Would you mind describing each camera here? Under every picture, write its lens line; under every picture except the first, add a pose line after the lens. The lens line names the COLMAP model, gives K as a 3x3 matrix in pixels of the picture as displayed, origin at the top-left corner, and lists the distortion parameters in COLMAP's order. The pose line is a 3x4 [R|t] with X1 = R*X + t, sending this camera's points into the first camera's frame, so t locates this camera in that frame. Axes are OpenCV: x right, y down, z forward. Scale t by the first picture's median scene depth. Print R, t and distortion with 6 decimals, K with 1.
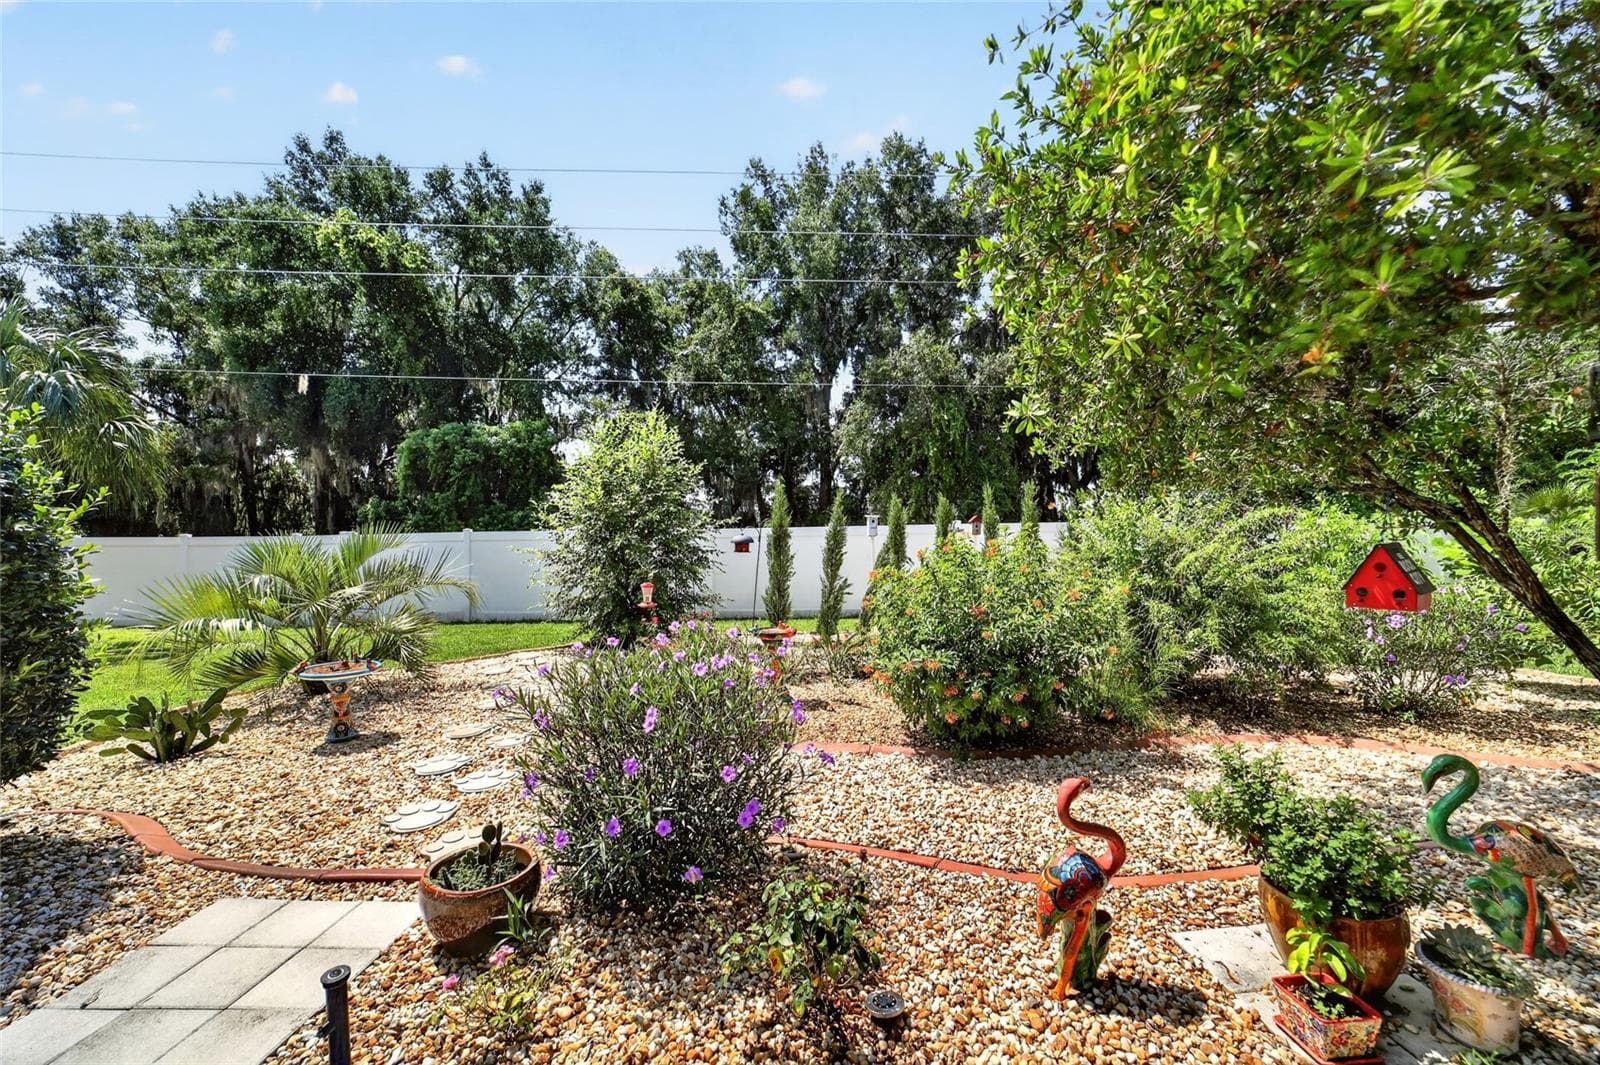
lens RADIAL K [[619.4, 0, 800.0], [0, 619.4, 532.5], [0, 0, 1]] dist [-0.034642, 0.007682]
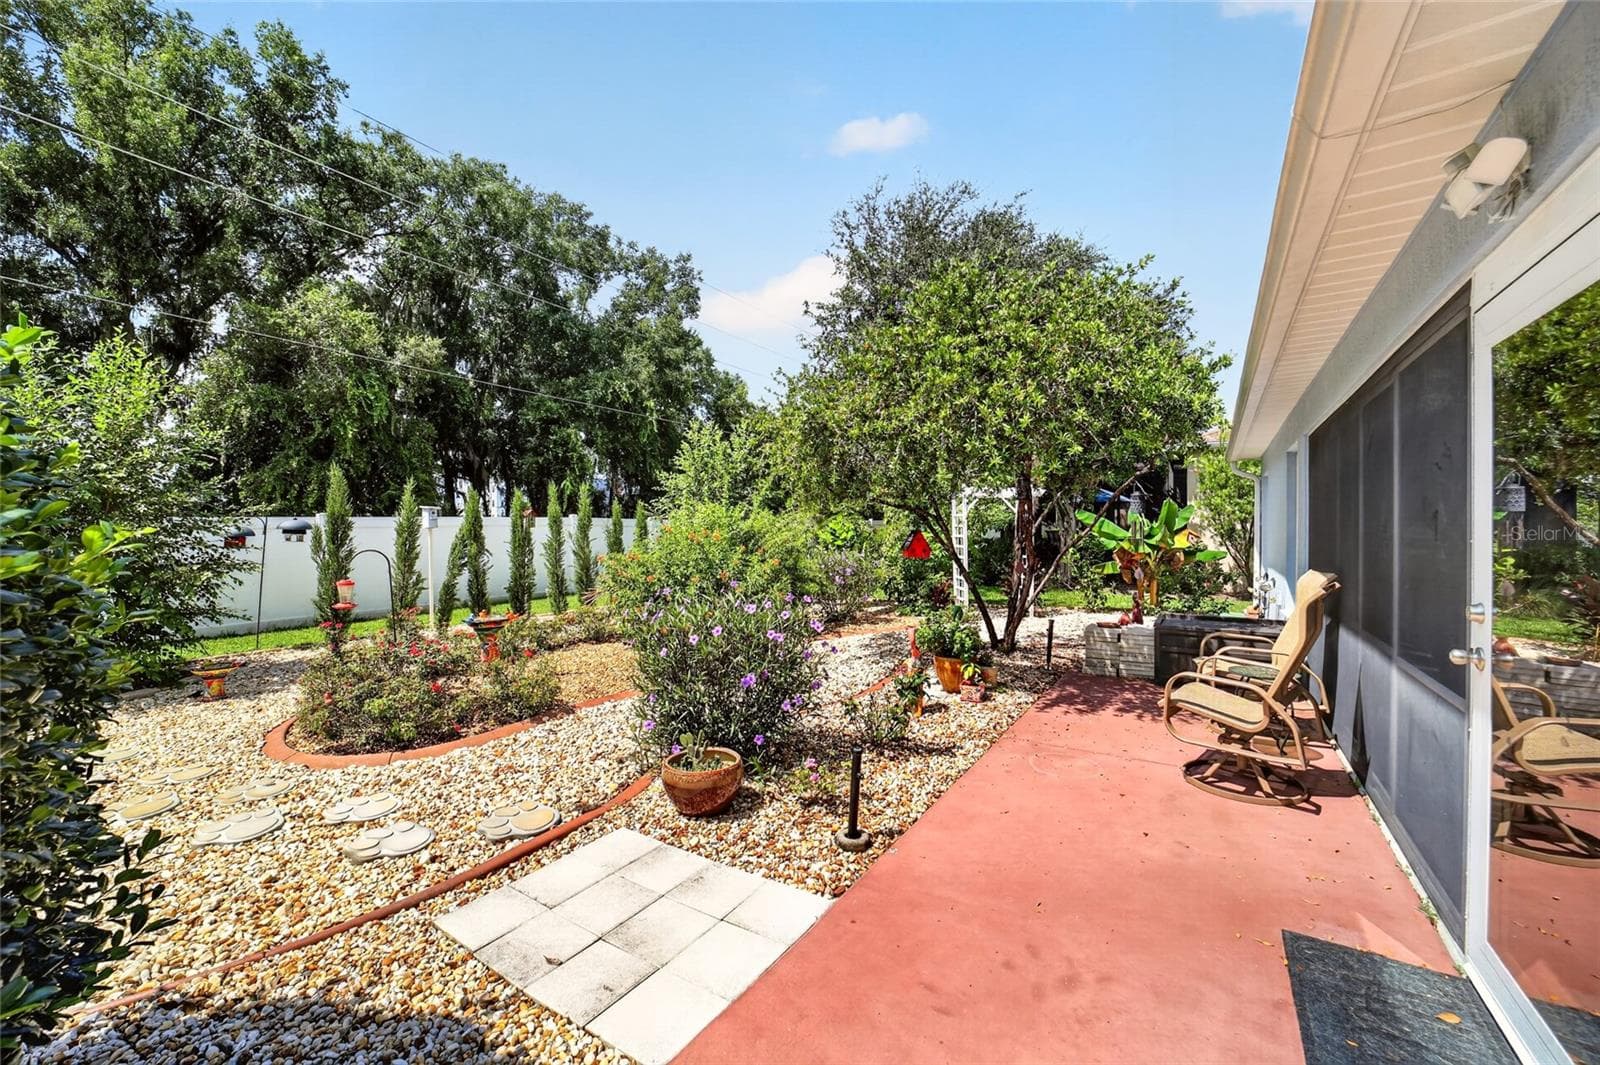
lens RADIAL K [[619.4, 0, 800.0], [0, 619.4, 532.5], [0, 0, 1]] dist [-0.034642, 0.007682]
pose [[0.547006, 0.001019, 0.837128, -0.140712], [-0.006374, 0.999975, 0.002948, 0.002306], [-0.837104, -0.006948, 0.546999, 0.004890]]
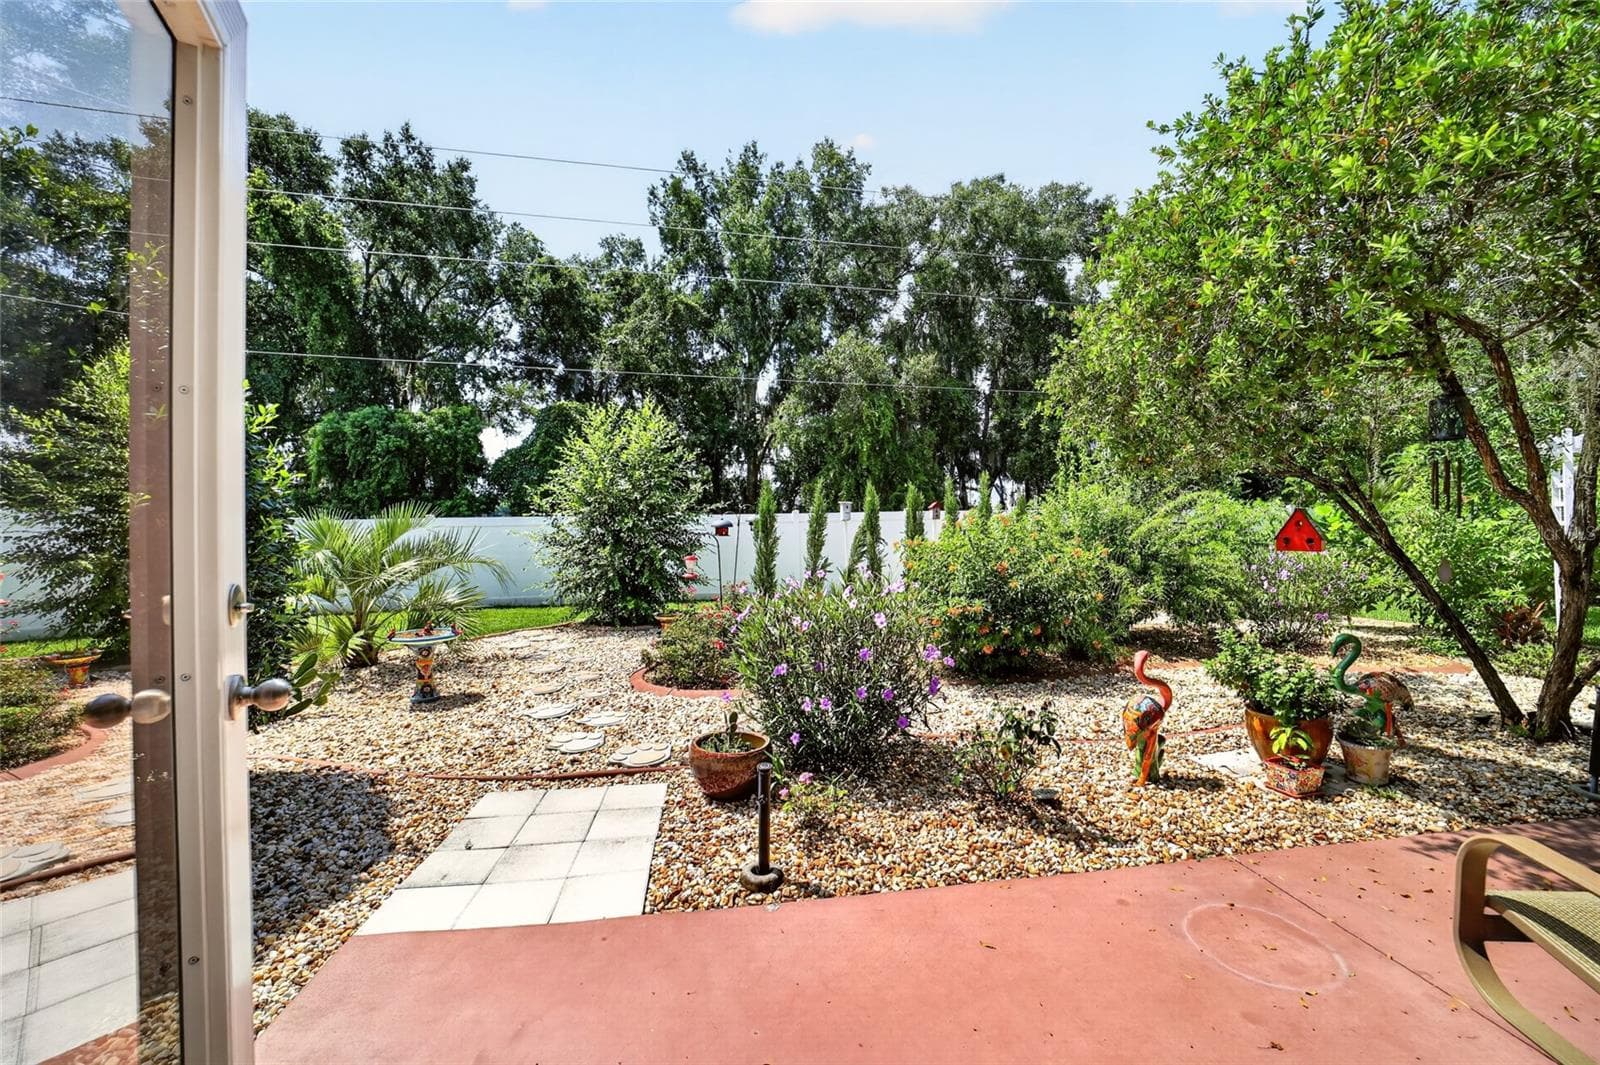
lens RADIAL K [[619.4, 0, 800.0], [0, 619.4, 532.5], [0, 0, 1]] dist [-0.034642, 0.007682]
pose [[0.988377, -0.001743, 0.152014, -0.051444], [0.000301, 0.999955, 0.009511, 0.006619], [-0.152024, -0.009355, 0.988333, -0.032207]]
